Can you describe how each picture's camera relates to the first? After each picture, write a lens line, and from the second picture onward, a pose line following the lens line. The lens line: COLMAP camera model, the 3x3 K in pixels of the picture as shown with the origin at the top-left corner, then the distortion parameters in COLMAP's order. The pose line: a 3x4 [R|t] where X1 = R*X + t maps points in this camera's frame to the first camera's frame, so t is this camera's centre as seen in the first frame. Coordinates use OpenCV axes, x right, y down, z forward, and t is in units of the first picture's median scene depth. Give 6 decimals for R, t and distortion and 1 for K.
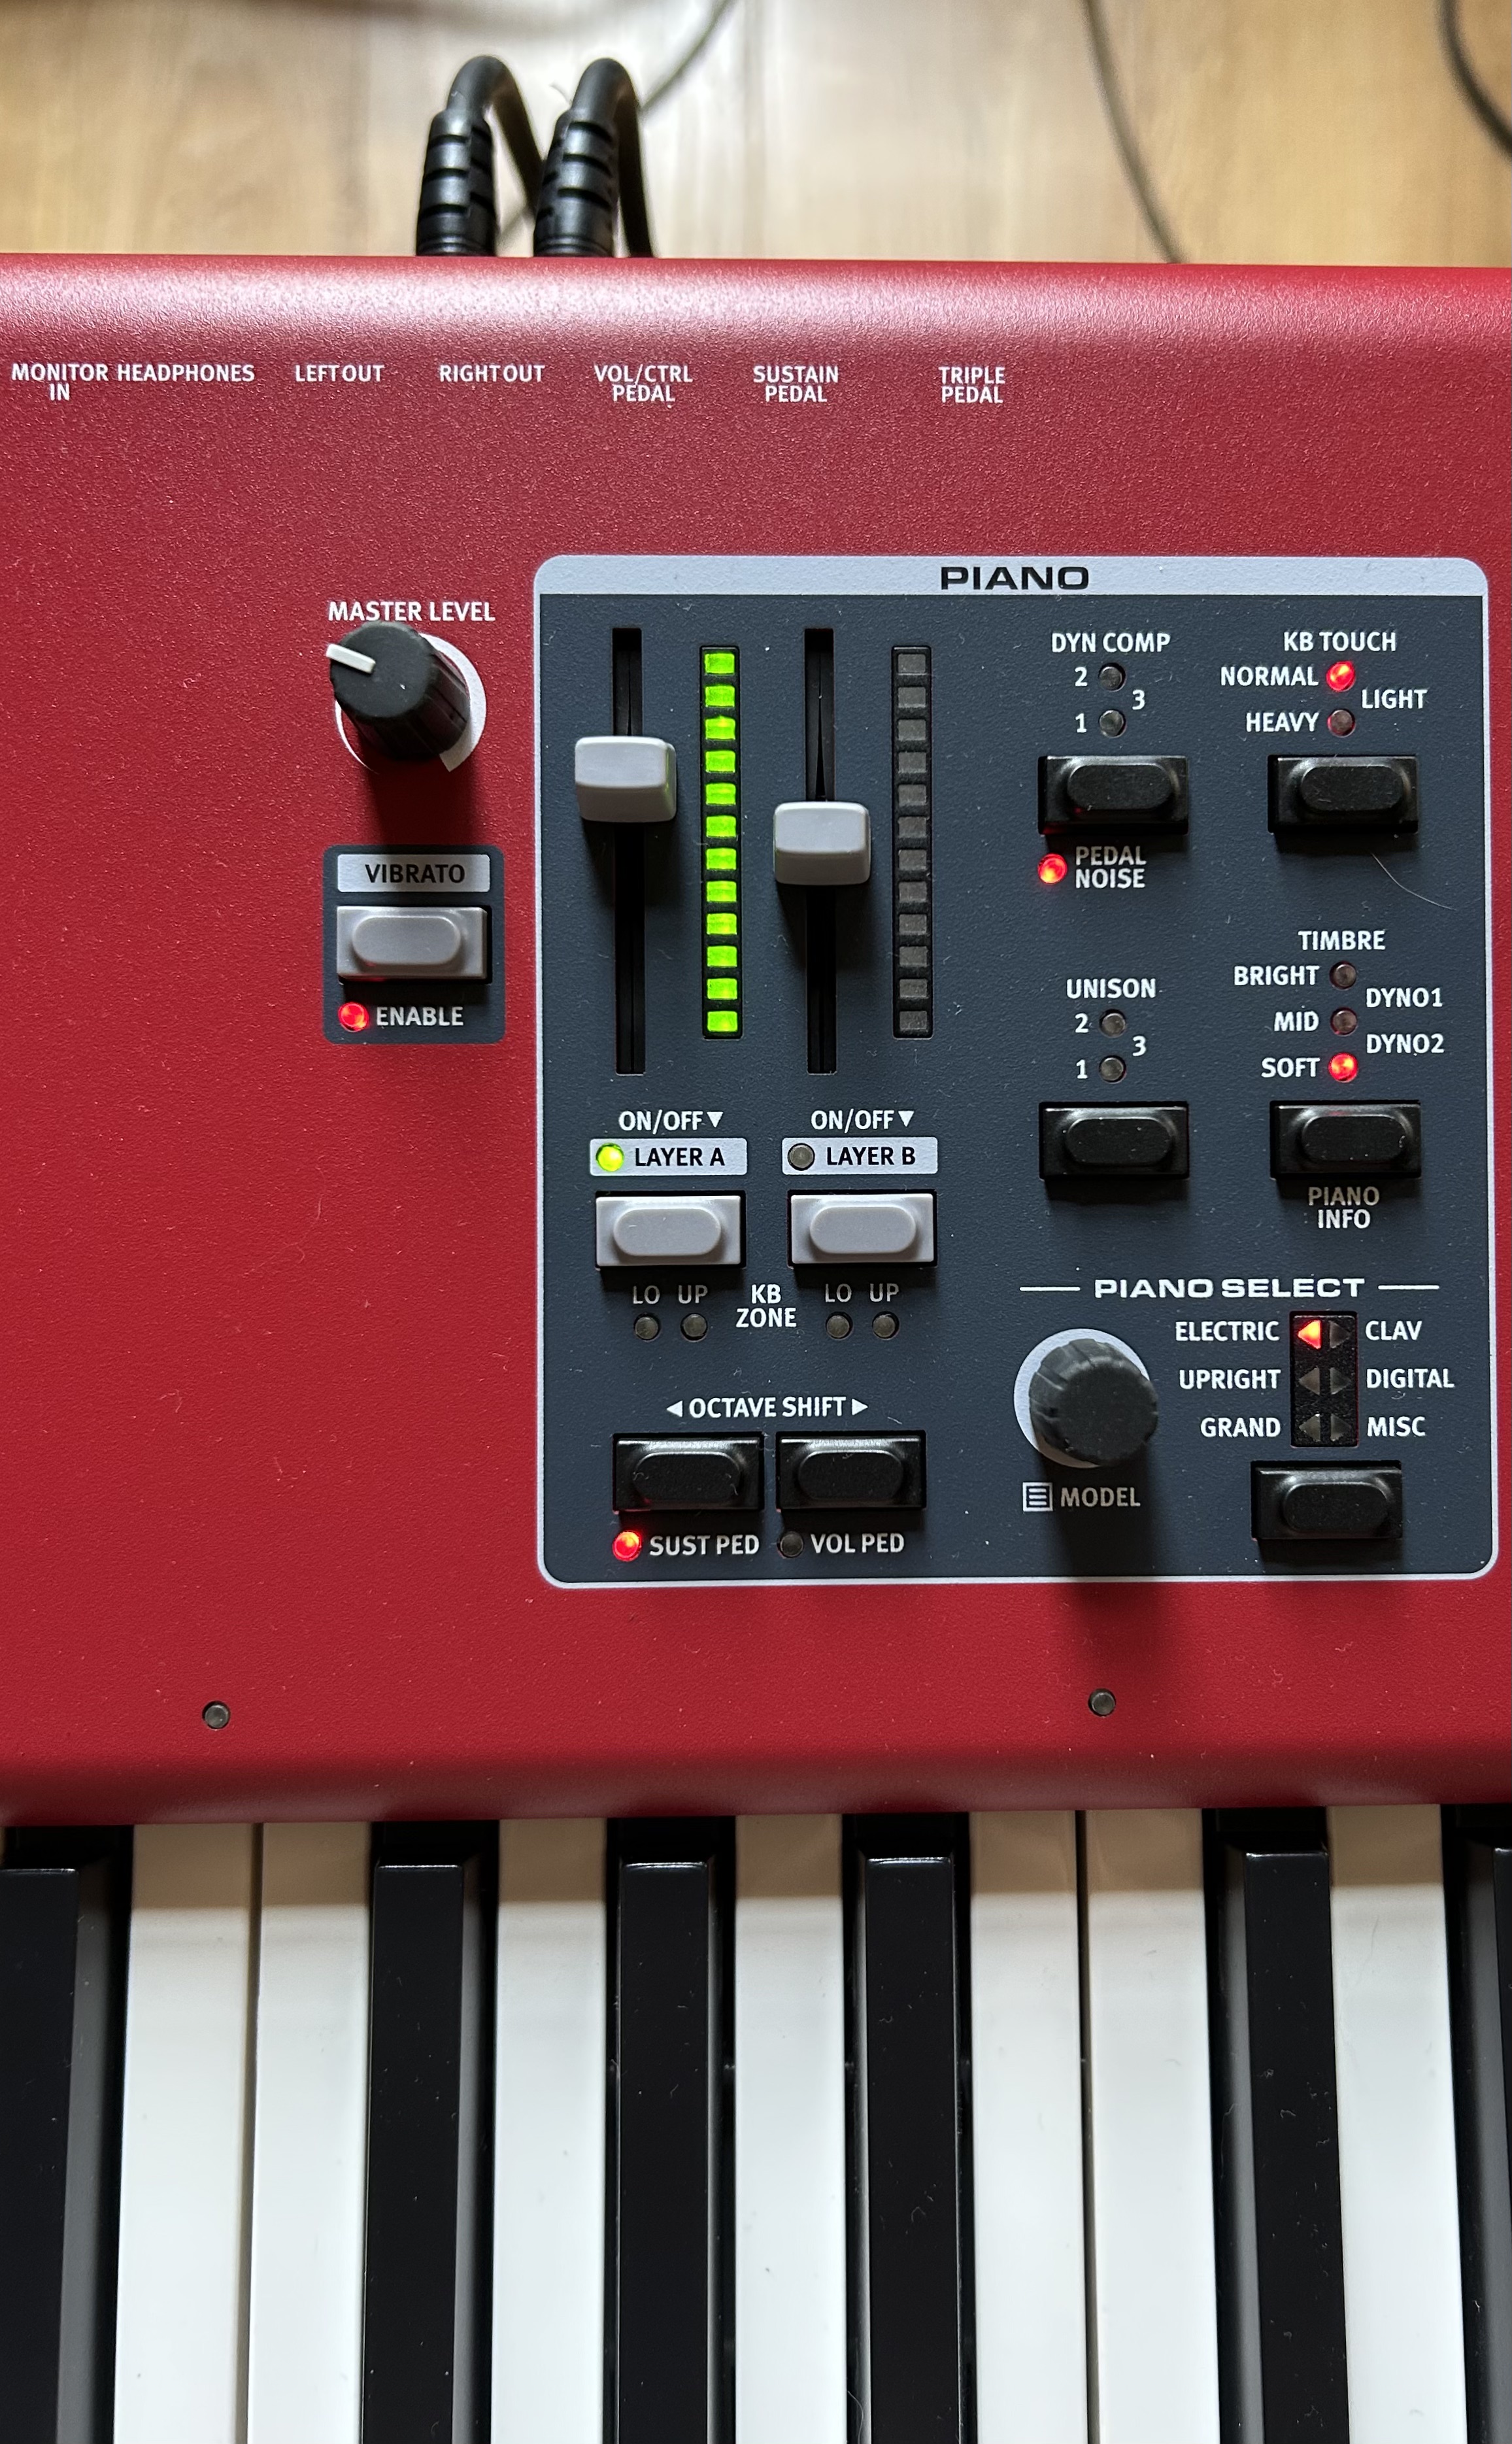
lens RADIAL K [[1885.7, 0, 633.3], [0, 1885.7, 1224.4], [0, 0, 1]] dist [0.020868, -0.028207]
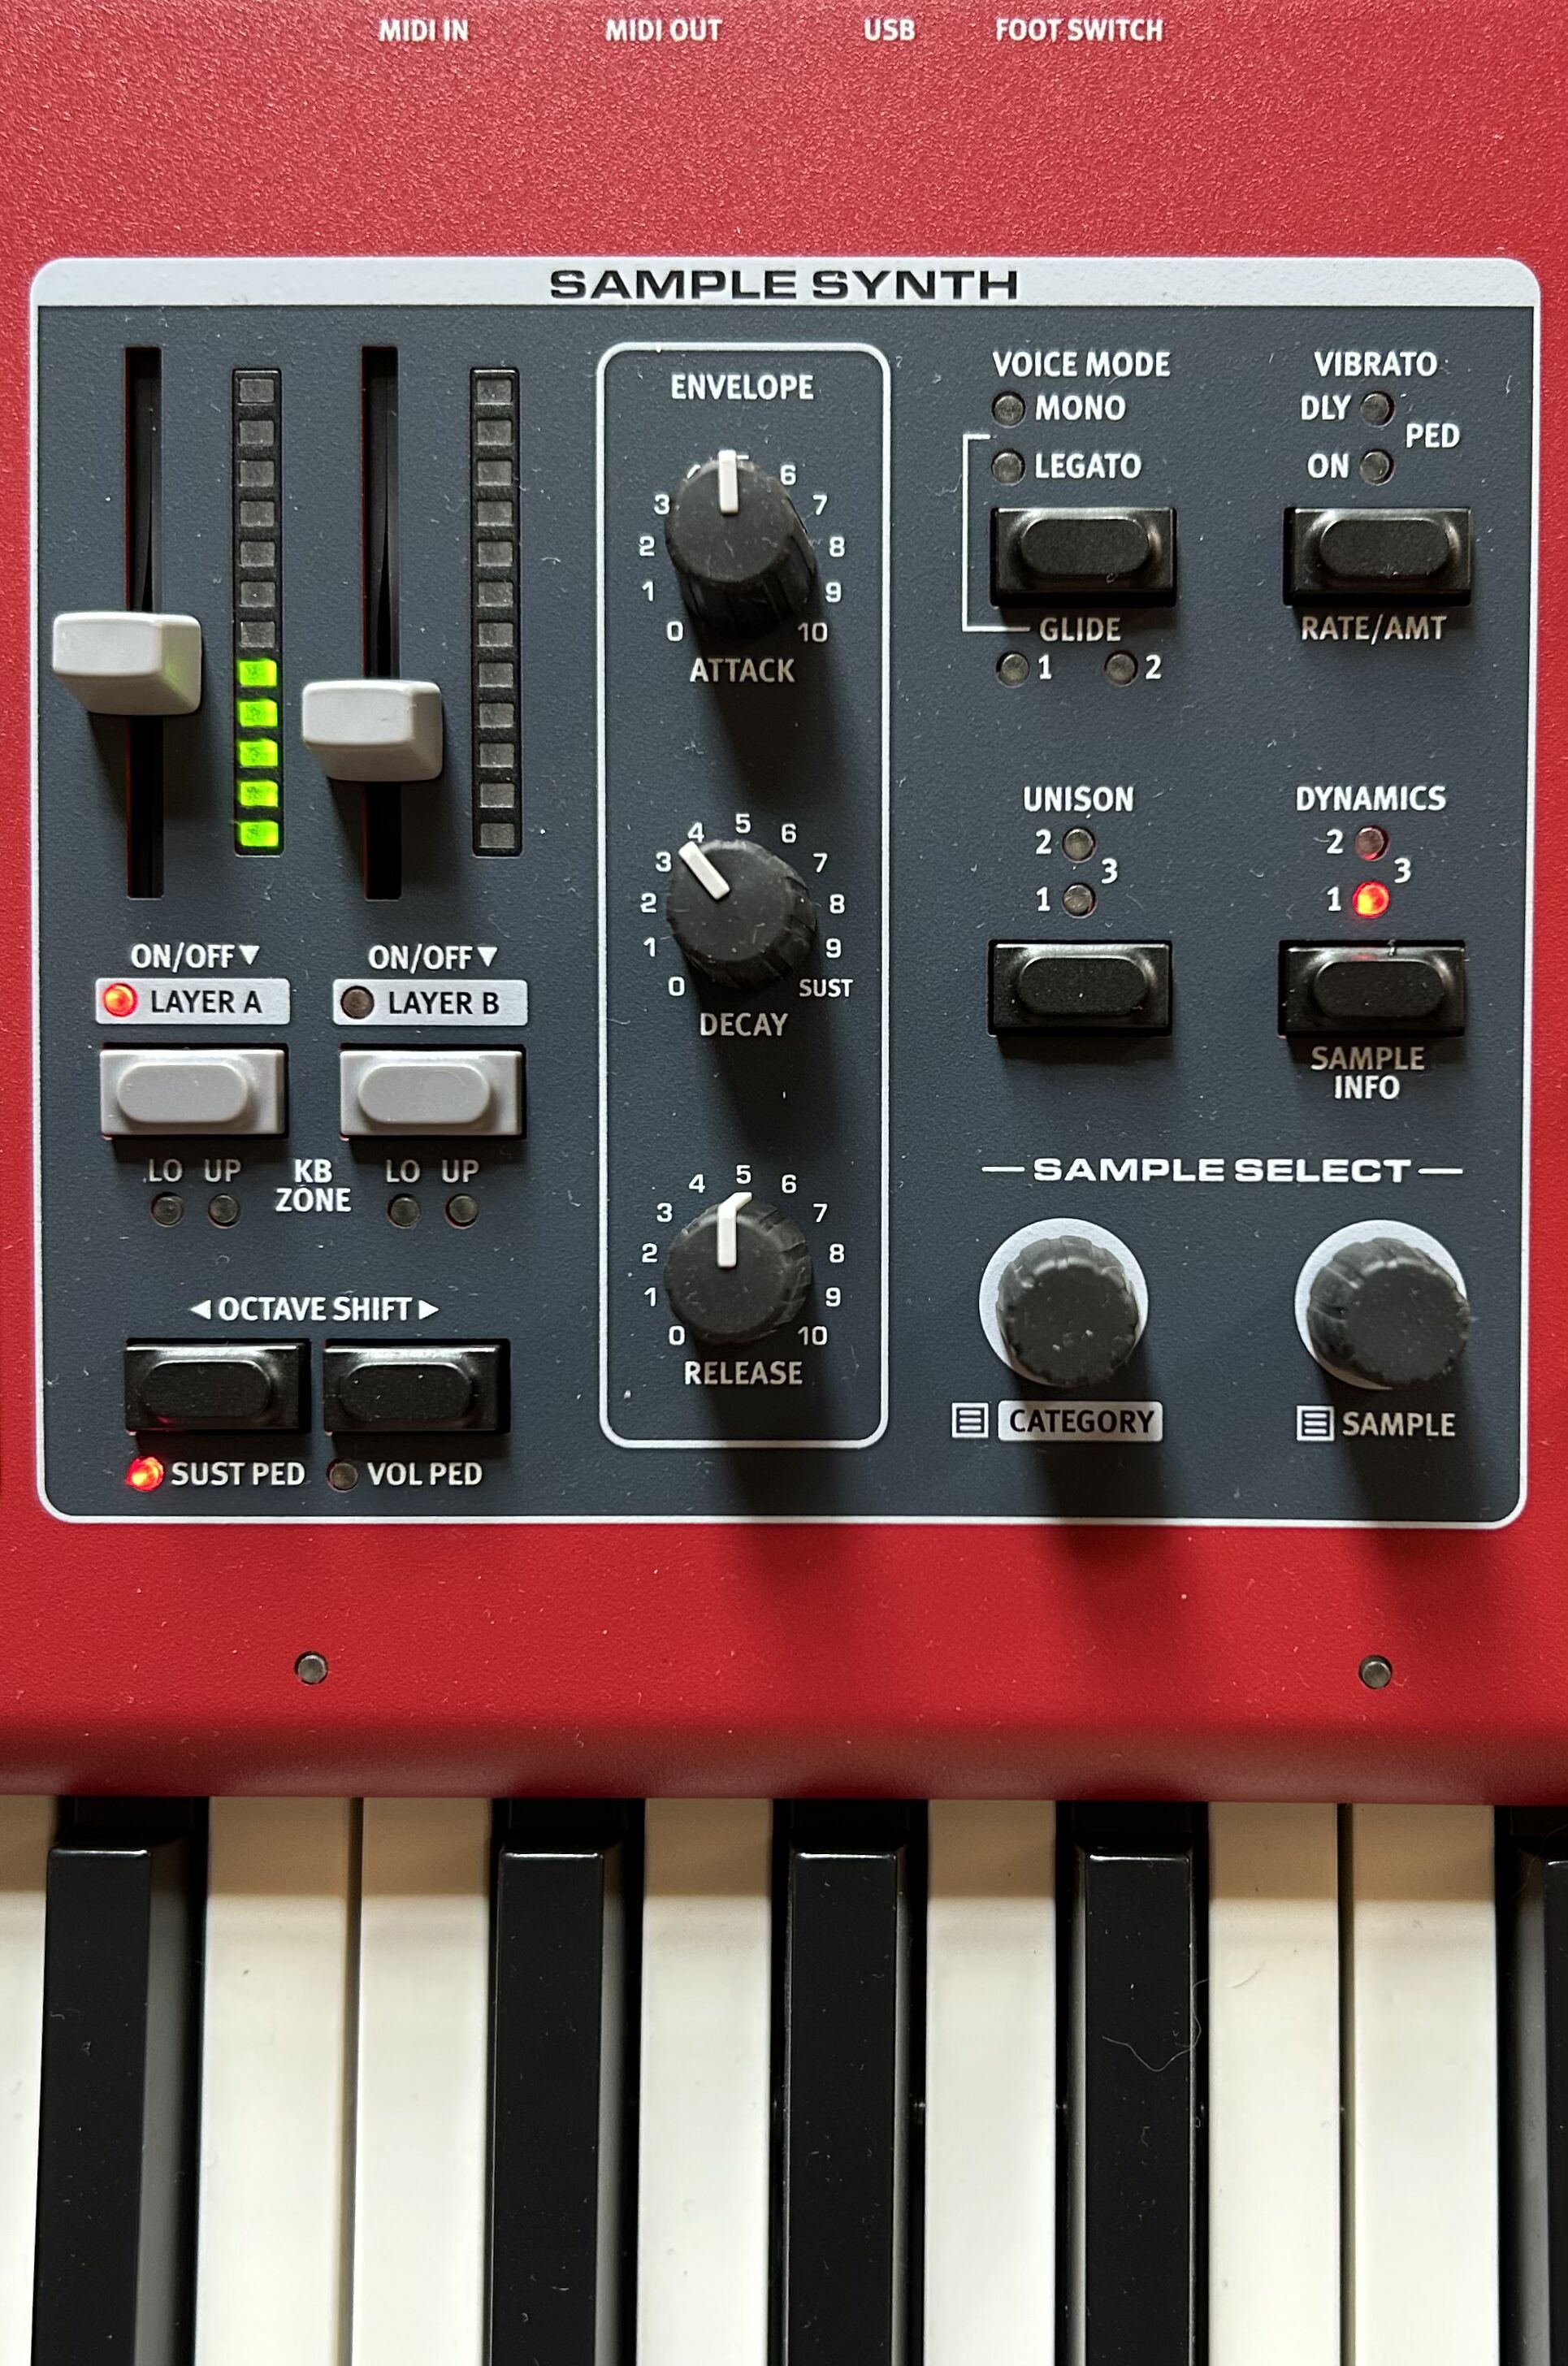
lens RADIAL K [[2298.8, 0, 784.6], [0, 2298.8, 1178.1], [0, 0, 1]] dist [0.005182, 0.000000]
pose [[0.999198, 0.011464, -0.038373, 0.178495], [-0.009900, 0.999123, 0.040685, -0.001247], [0.038806, -0.040273, 0.998435, 0.005936]]
